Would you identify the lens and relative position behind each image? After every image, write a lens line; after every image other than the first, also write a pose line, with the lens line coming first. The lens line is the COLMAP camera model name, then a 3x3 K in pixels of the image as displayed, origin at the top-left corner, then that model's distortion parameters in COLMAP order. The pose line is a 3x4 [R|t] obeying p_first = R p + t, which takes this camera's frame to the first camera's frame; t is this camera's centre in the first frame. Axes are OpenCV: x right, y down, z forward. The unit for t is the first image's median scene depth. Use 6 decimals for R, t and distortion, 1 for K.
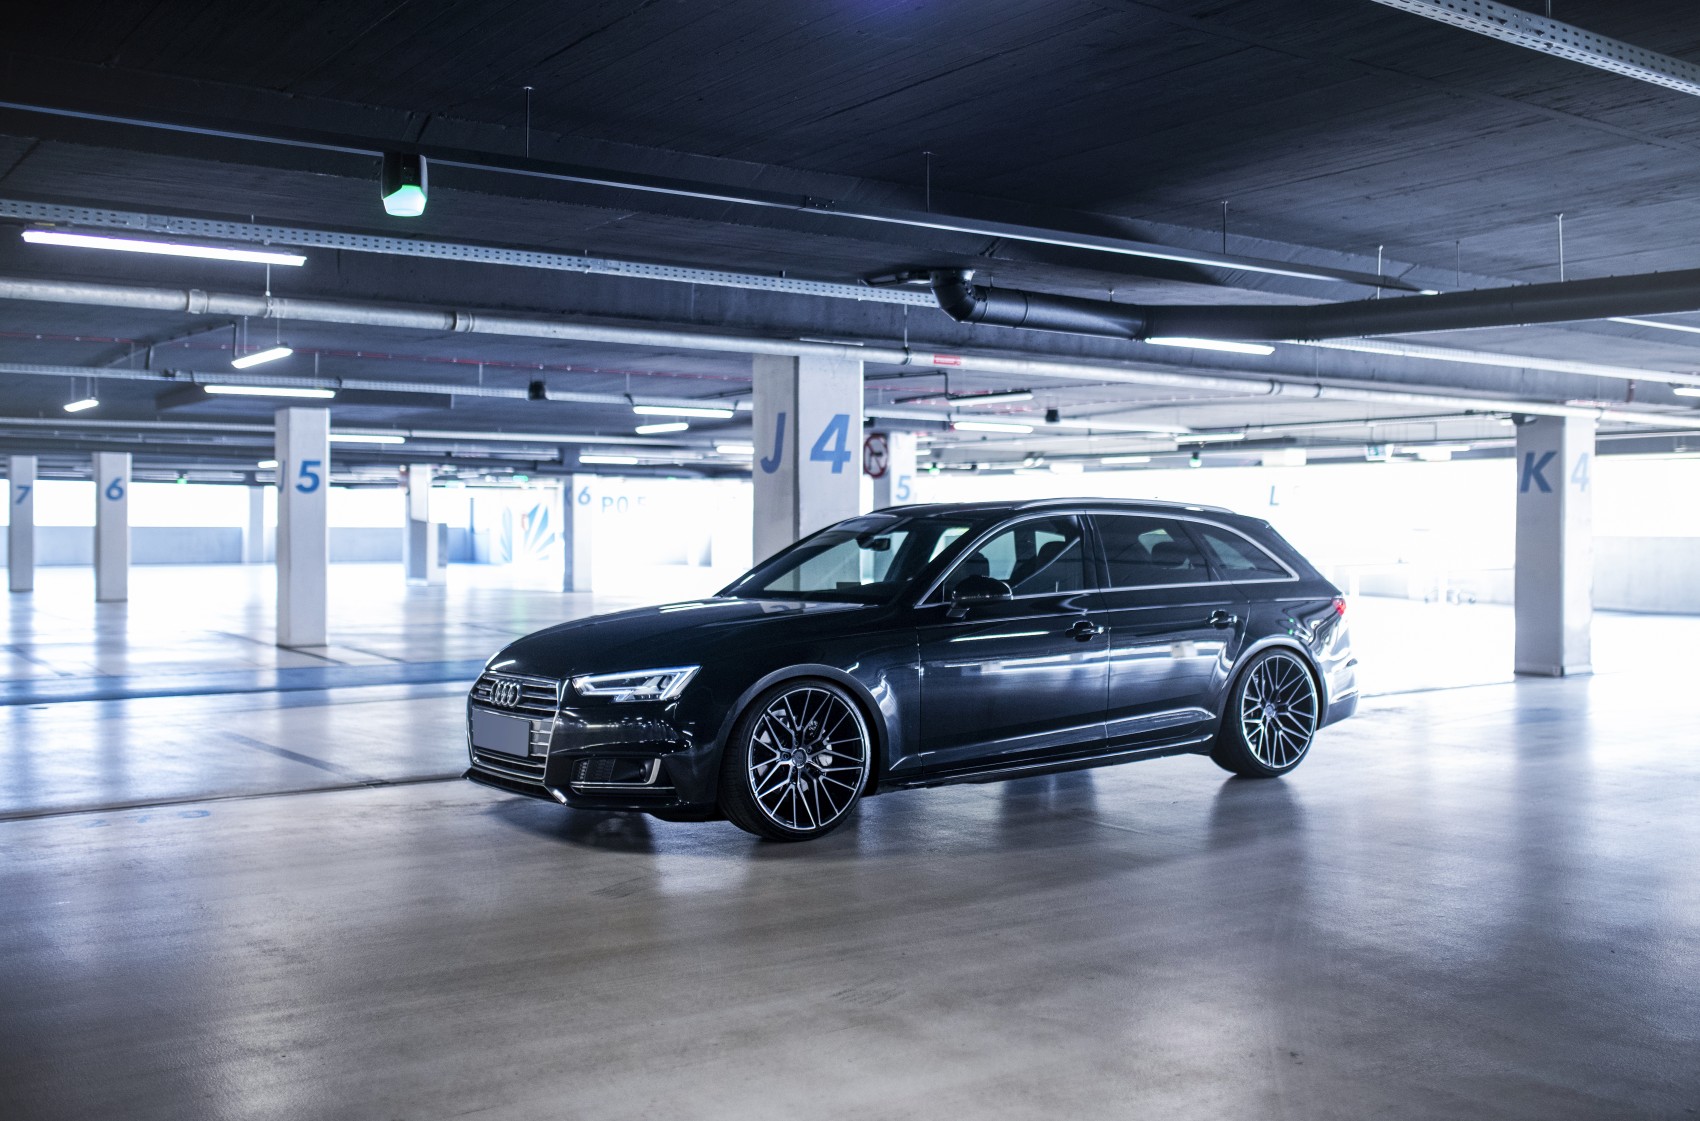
lens RADIAL K [[1704.6, 0, 830.8], [0, 1704.6, 533.3], [0, 0, 1]] dist [-0.013837, -0.003242]
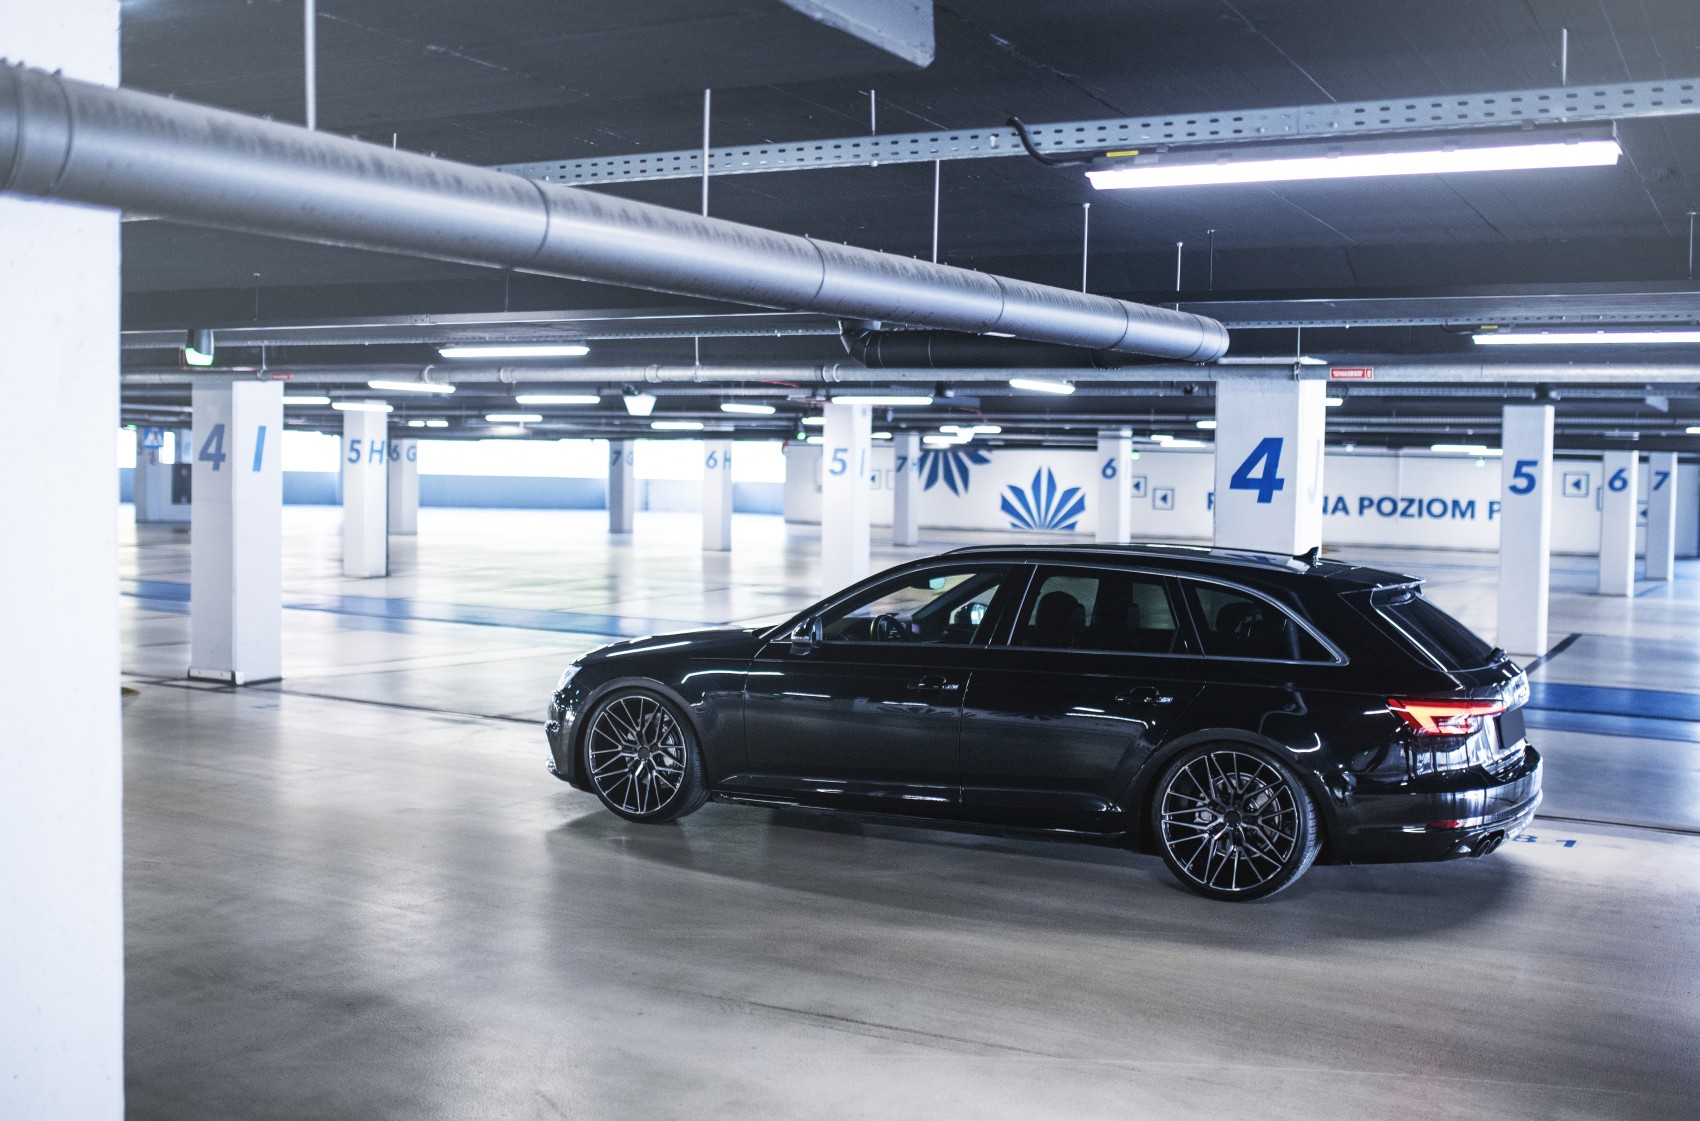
lens RADIAL K [[1787.8, 0, 855.5], [0, 1787.8, 611.1], [0, 0, 1]] dist [-0.008549, -0.001040]
pose [[0.436809, 0.081313, -0.895872, 0.941799], [-0.026740, 0.996640, 0.077421, -0.056072], [0.899157, -0.009863, 0.437516, 0.473849]]
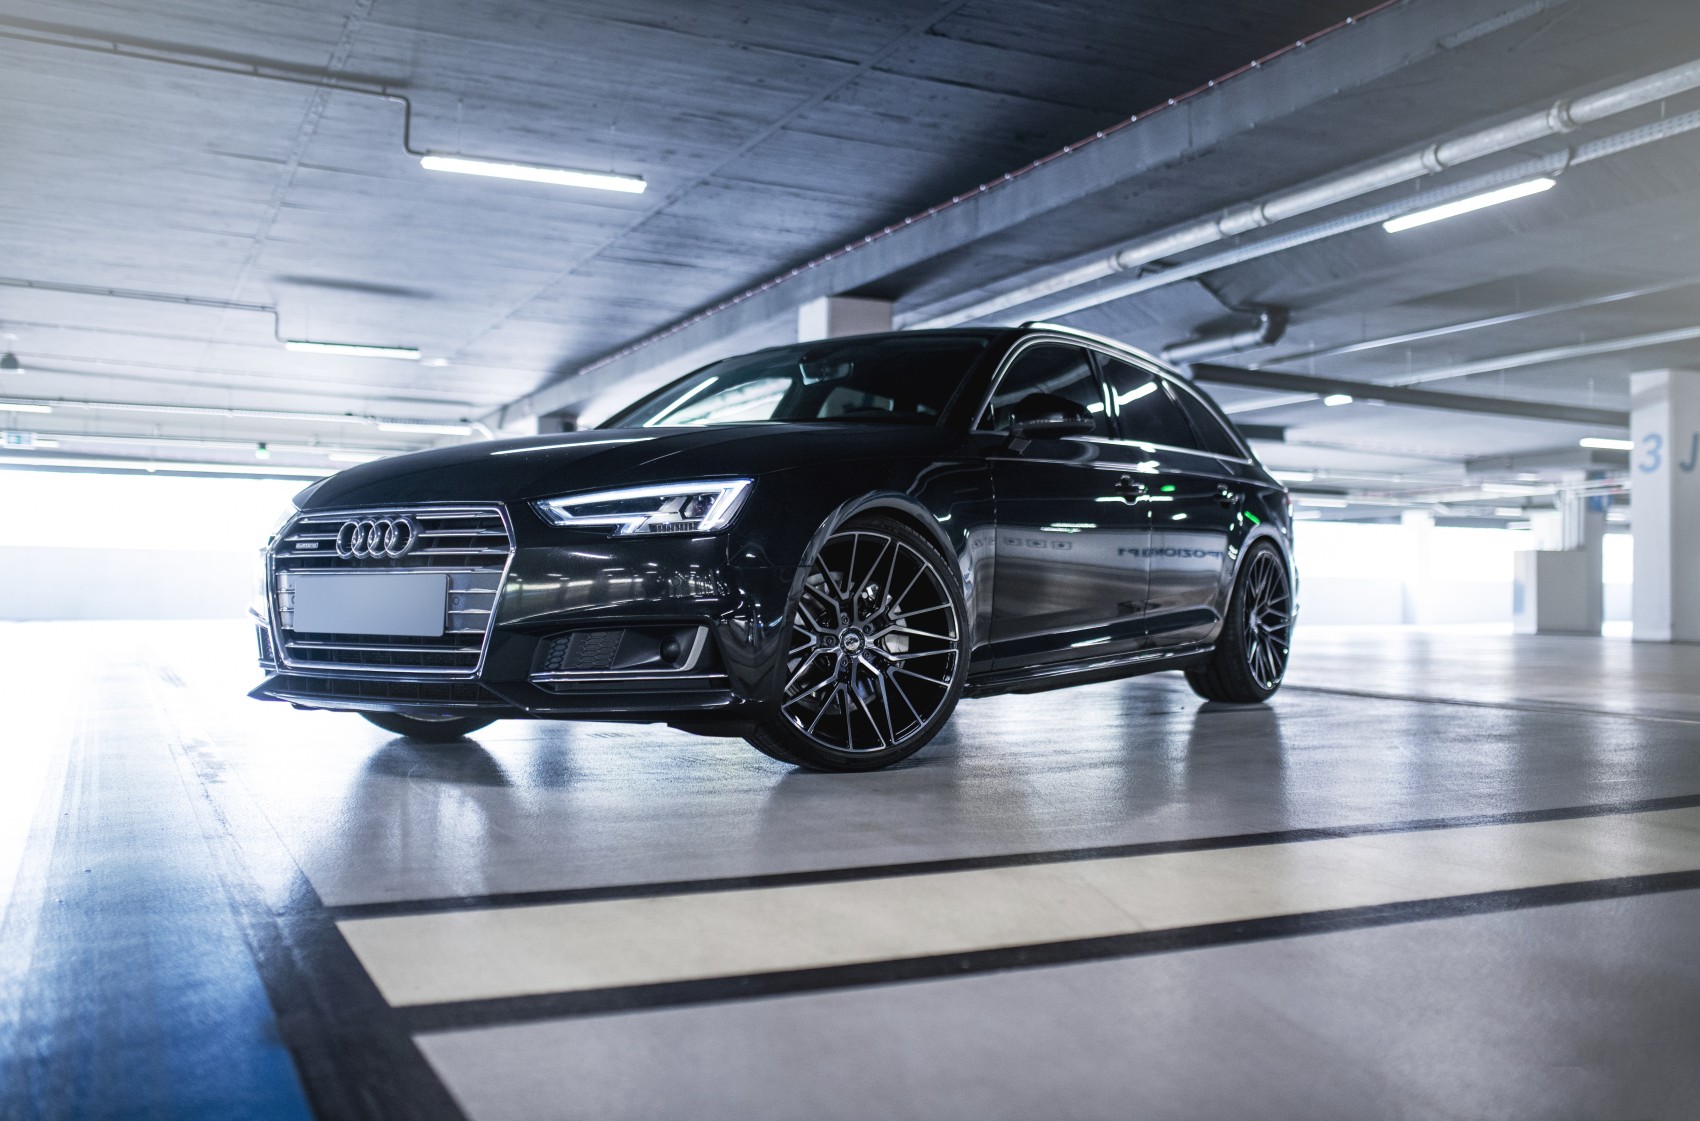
lens RADIAL K [[1723.9, 0, 843.1], [0, 1723.9, 650.8], [0, 0, 1]] dist [-0.003041, 0.000692]
pose [[0.932641, -0.006091, 0.360754, -0.212635], [-0.009452, 0.999102, 0.041304, 0.088992], [-0.360682, -0.041932, 0.931746, 0.318986]]
